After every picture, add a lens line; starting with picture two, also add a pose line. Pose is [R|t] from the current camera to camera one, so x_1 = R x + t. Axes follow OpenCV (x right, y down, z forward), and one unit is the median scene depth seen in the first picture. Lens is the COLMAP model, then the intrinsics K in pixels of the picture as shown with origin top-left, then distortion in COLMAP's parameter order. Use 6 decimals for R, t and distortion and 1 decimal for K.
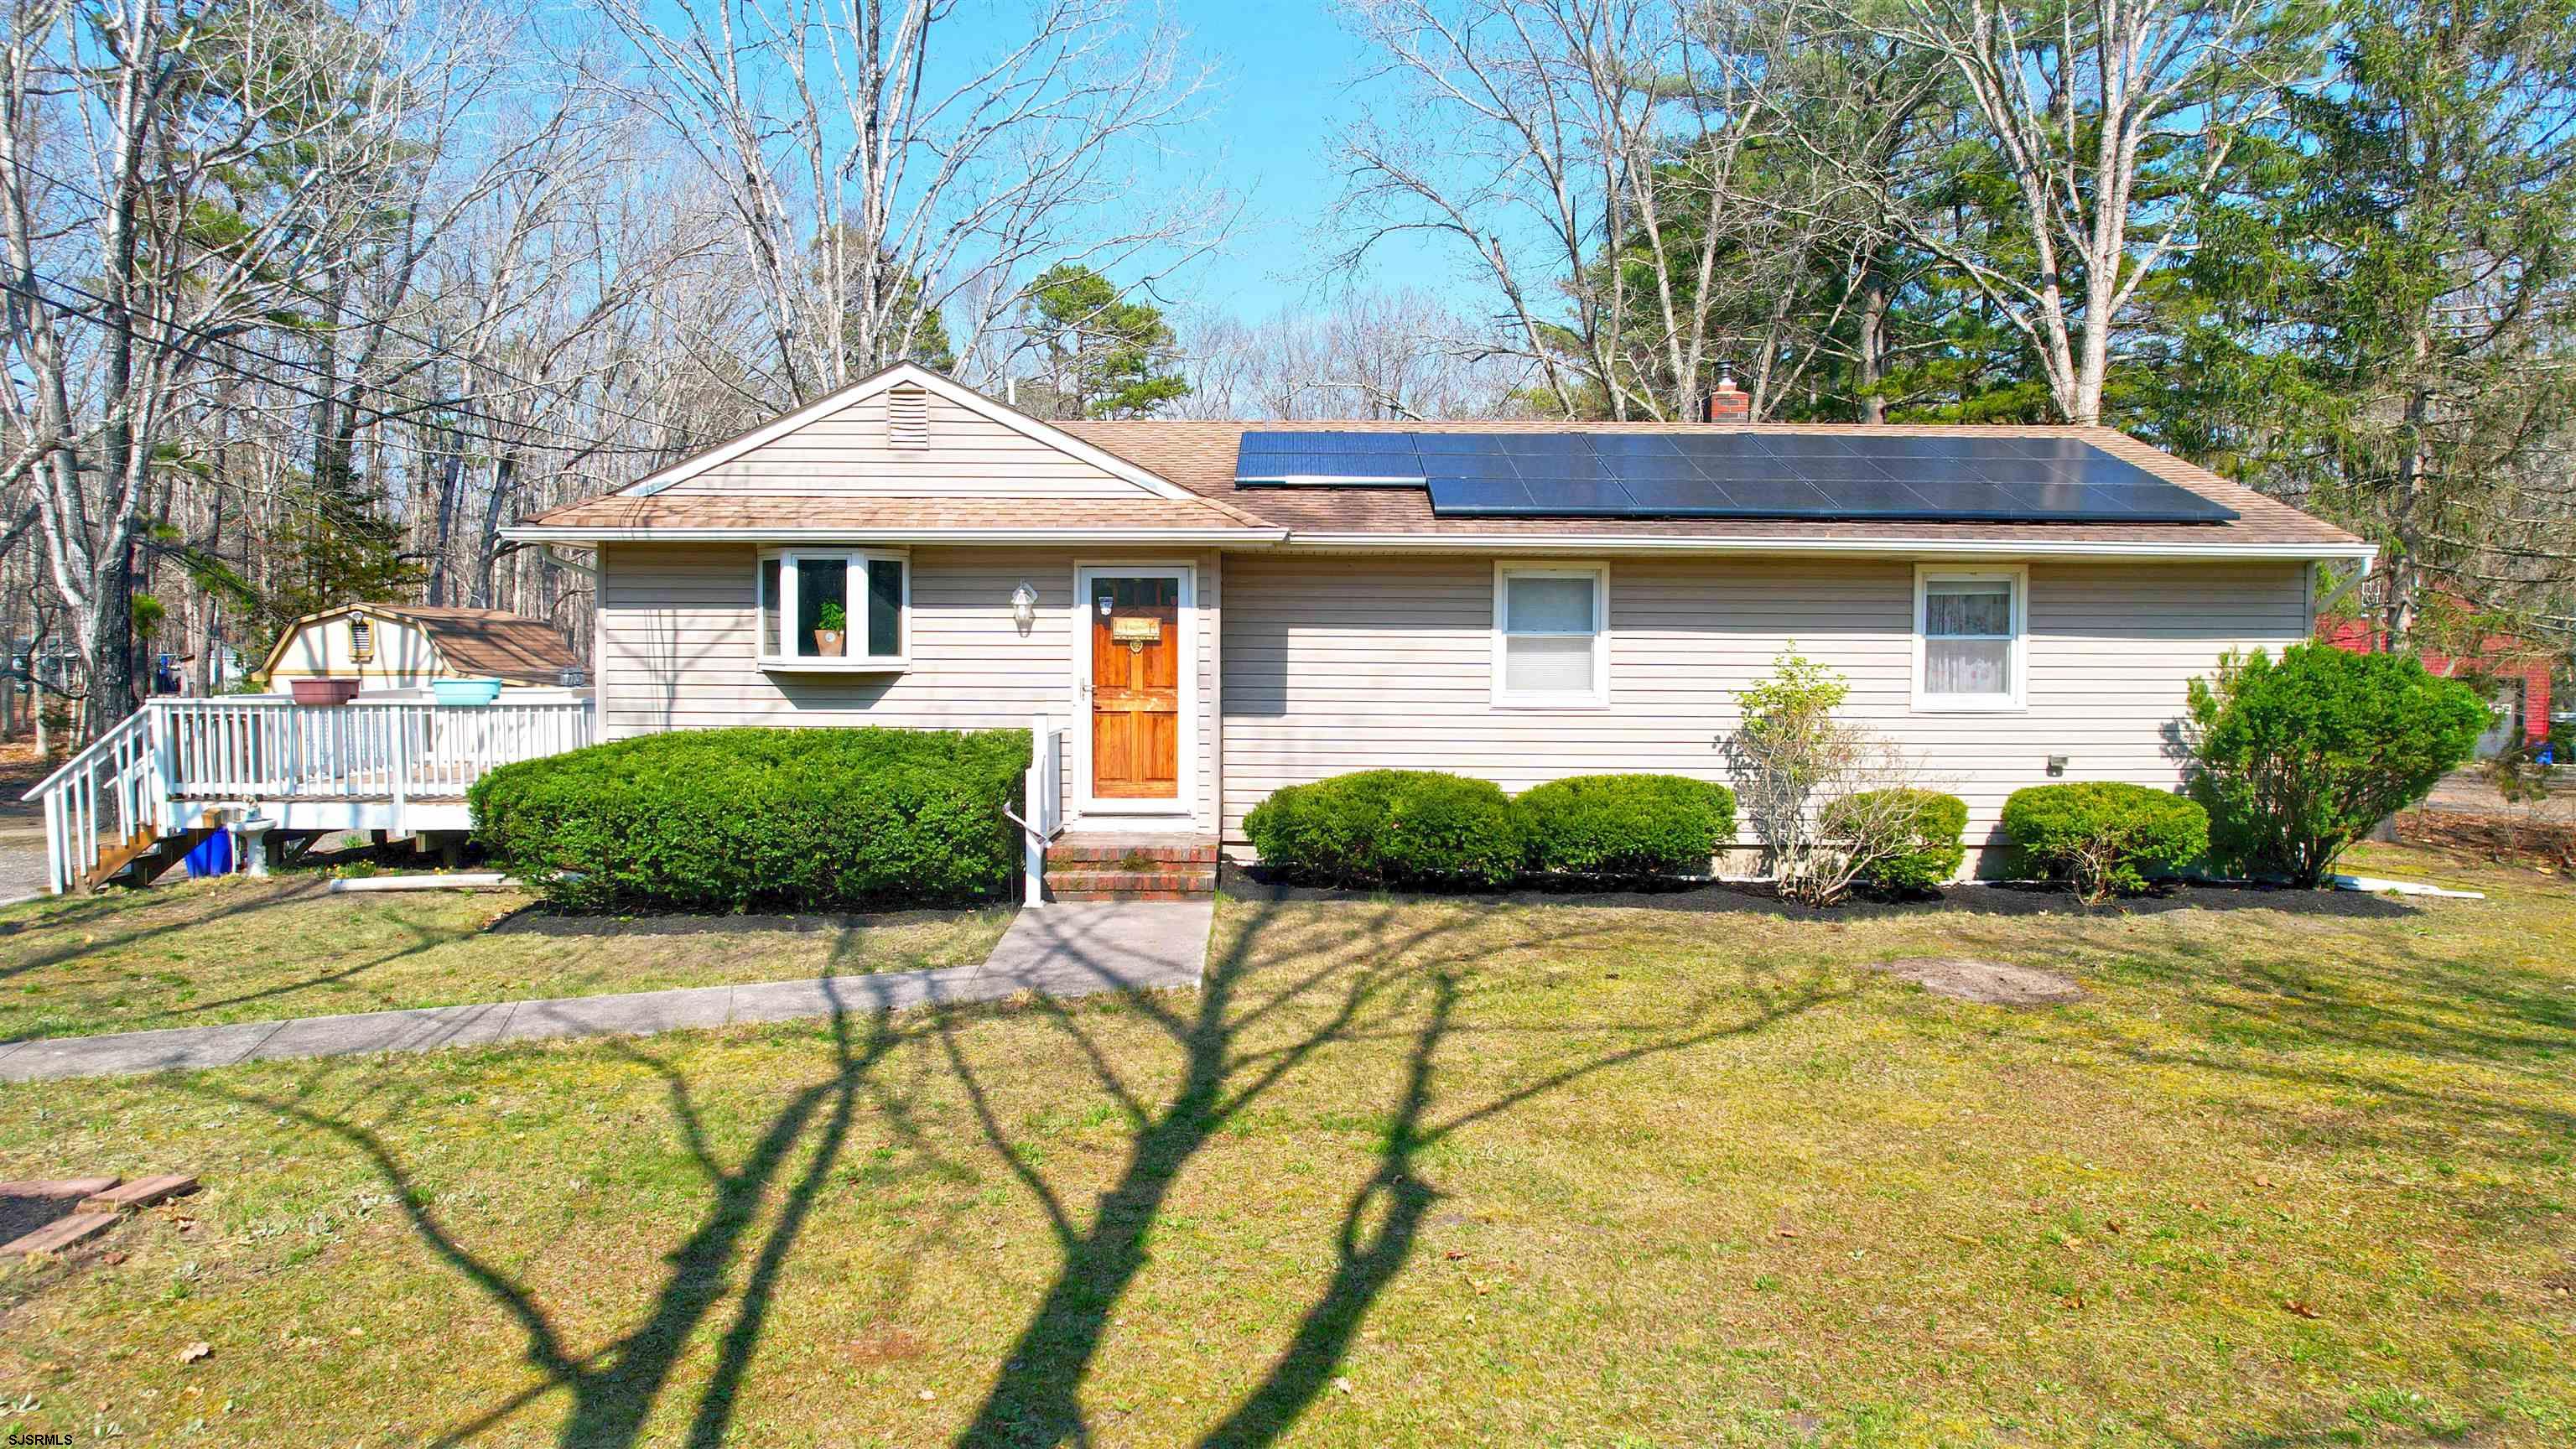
lens RADIAL K [[1645.0, 0, 1288.0], [0, 1645.0, 724.5], [0, 0, 1]] dist [-0.080364, 0.072479]
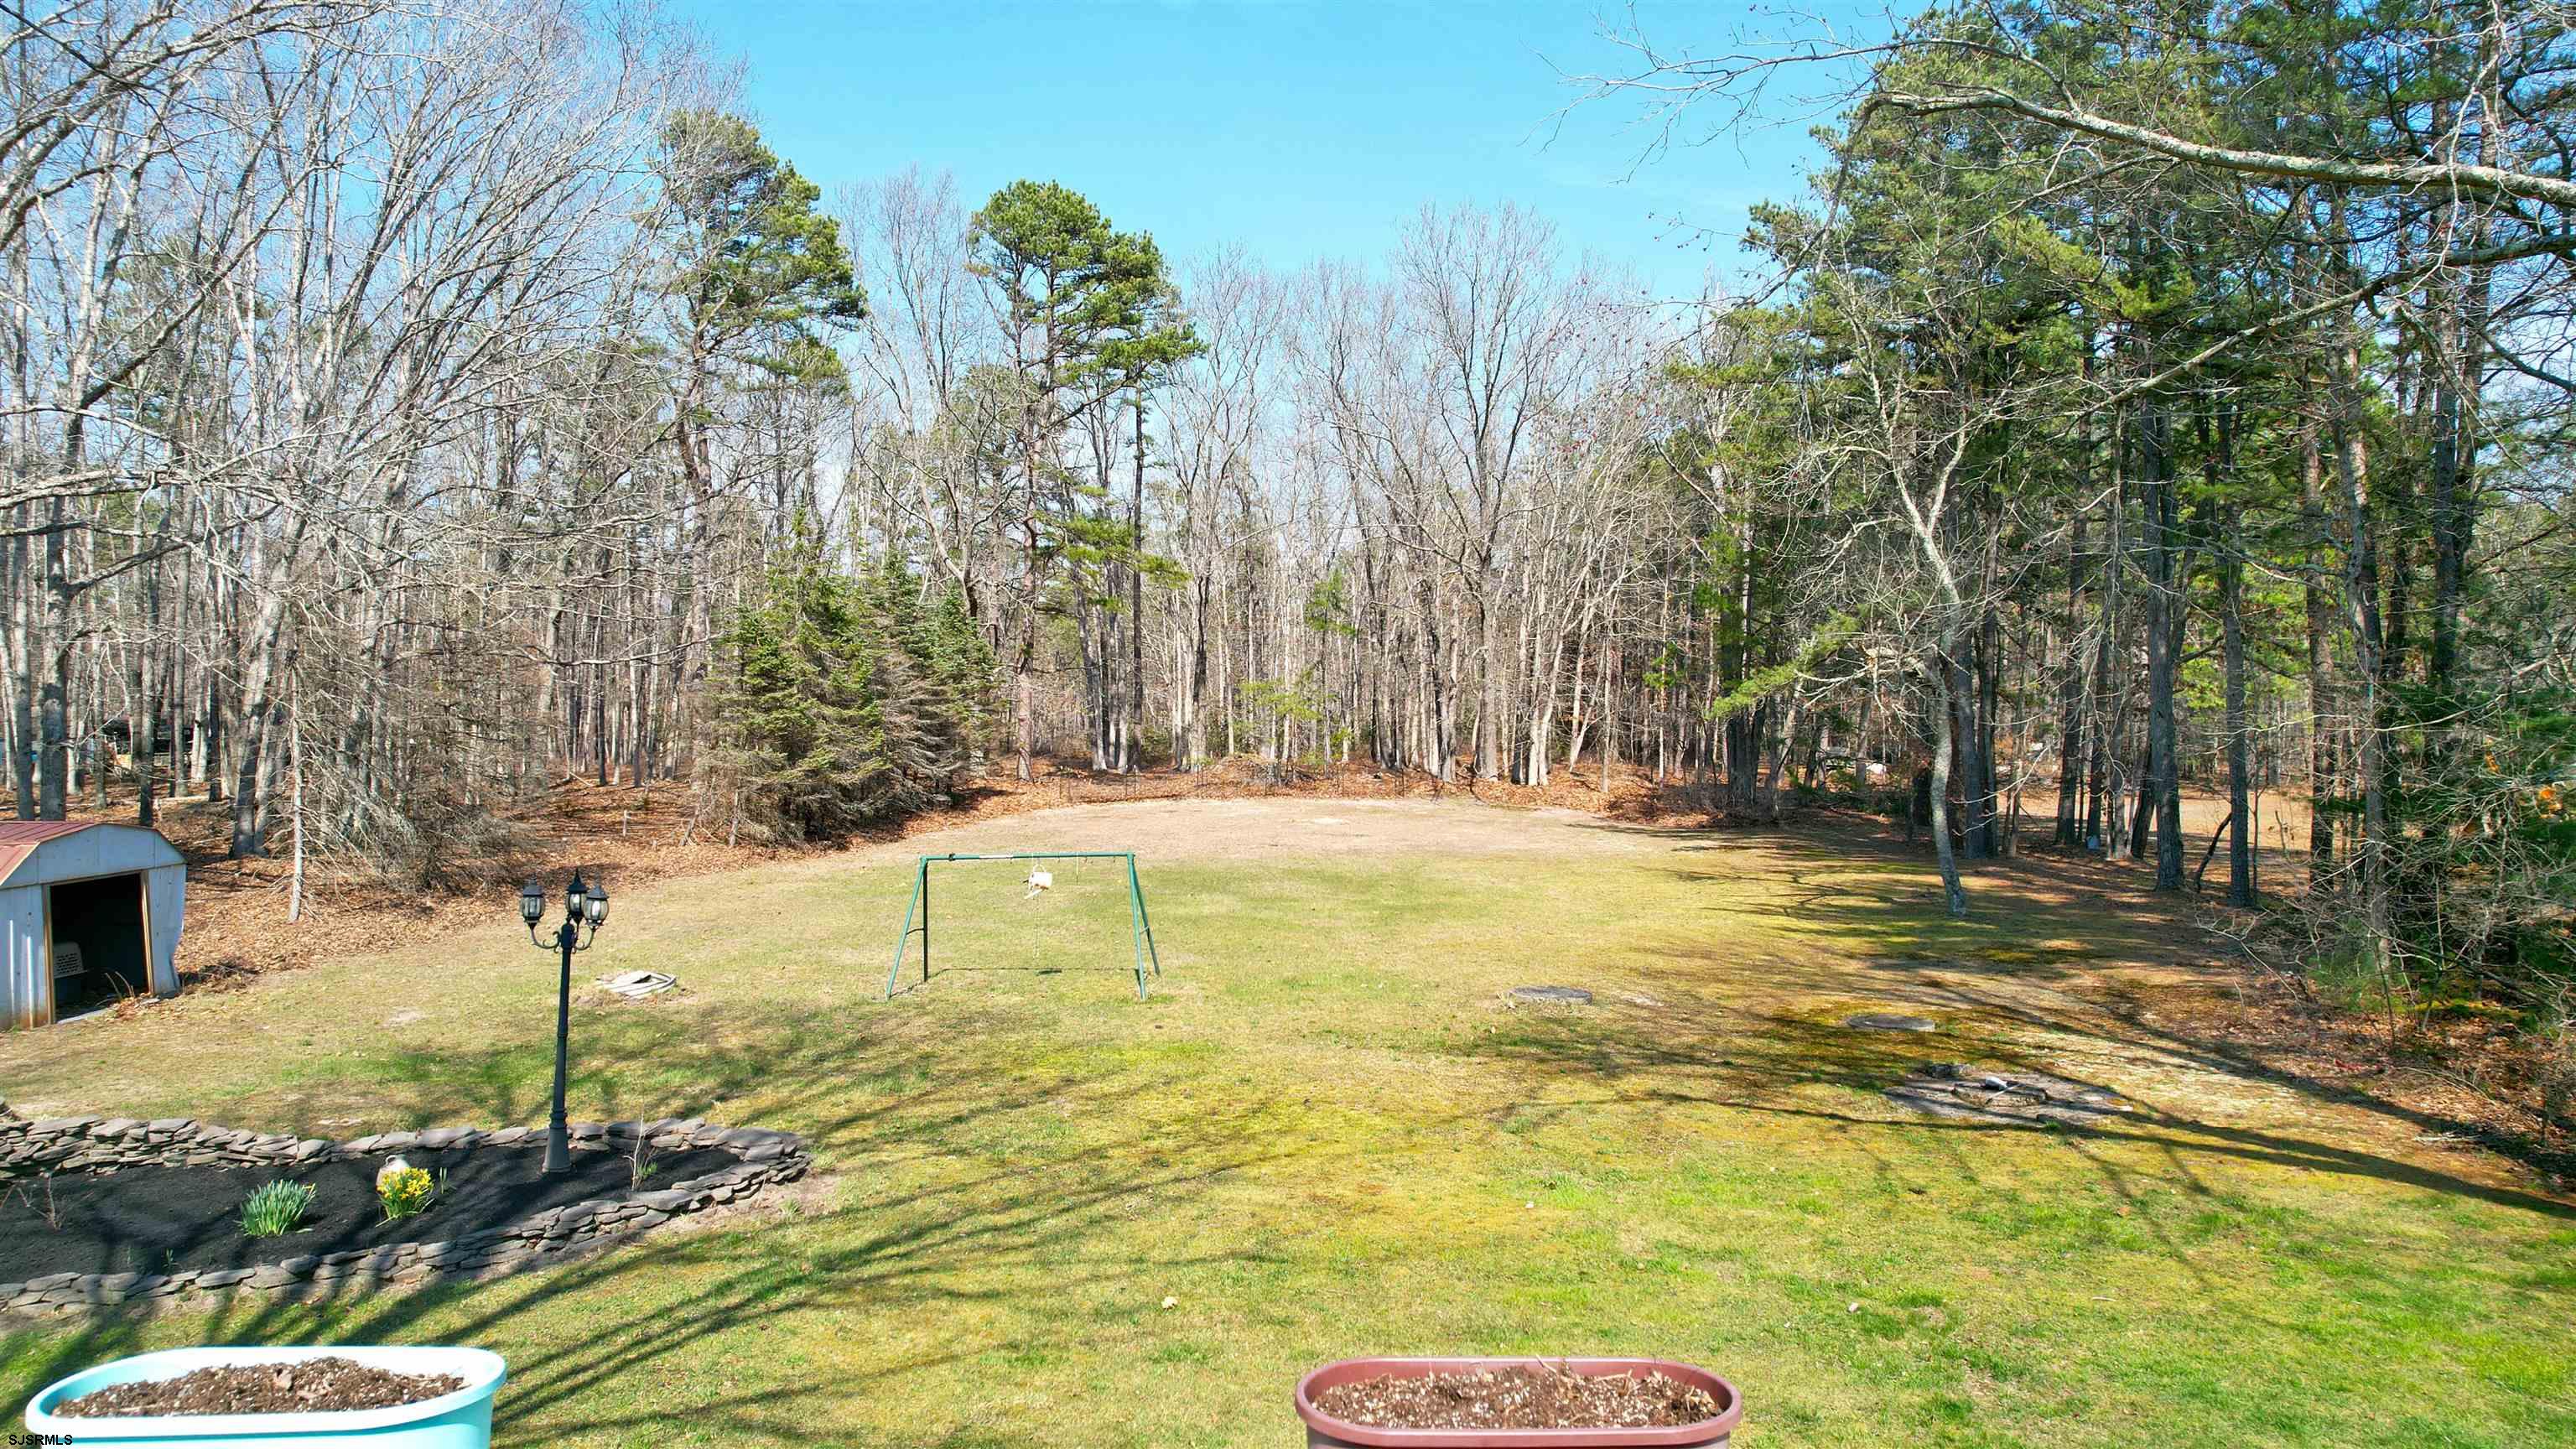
lens RADIAL K [[1645.0, 0, 1288.0], [0, 1645.0, 724.5], [0, 0, 1]] dist [-0.080364, 0.072479]
pose [[0.999987, -0.004226, -0.002756, -0.132432], [0.004147, 0.999602, -0.027896, -0.127237], [0.002873, 0.027884, 0.999607, 1.754060]]
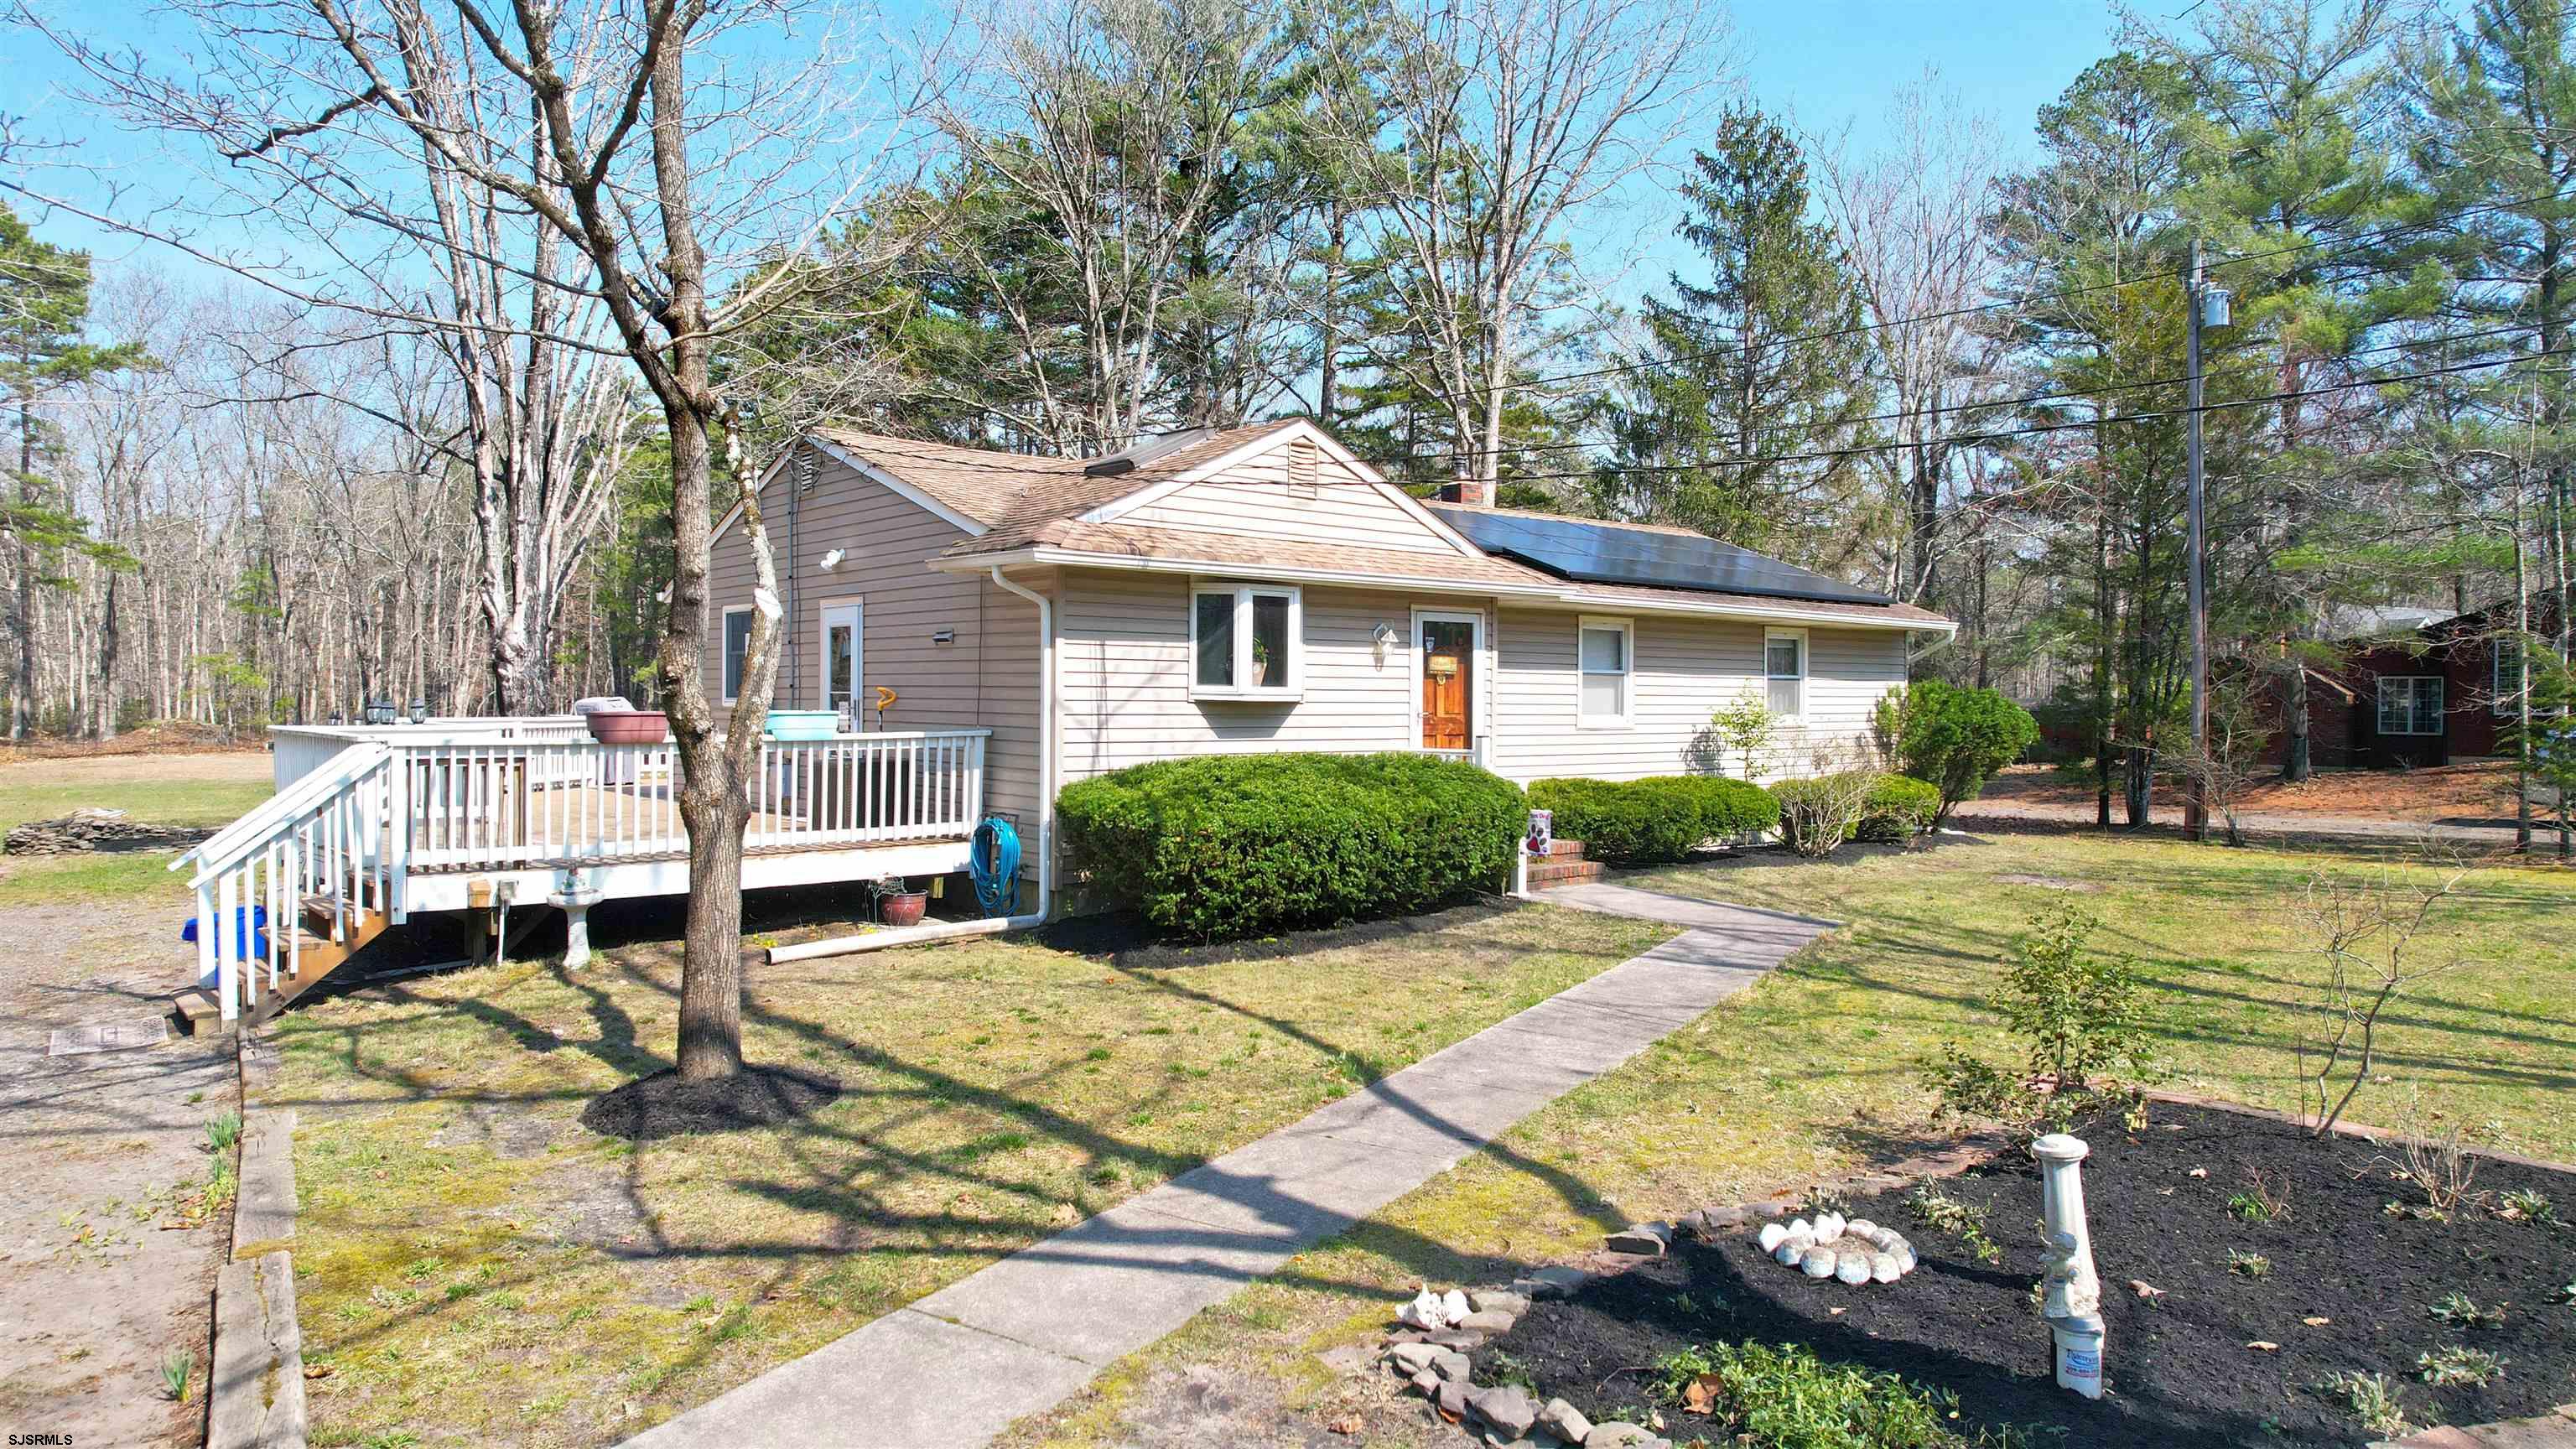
lens RADIAL K [[1645.0, 0, 1288.0], [0, 1645.0, 724.5], [0, 0, 1]] dist [-0.080364, 0.072479]
pose [[0.757301, -0.011296, 0.652968, -0.930863], [0.025416, 0.999603, -0.012184, -0.003622], [-0.652571, 0.025823, 0.757287, 0.172764]]
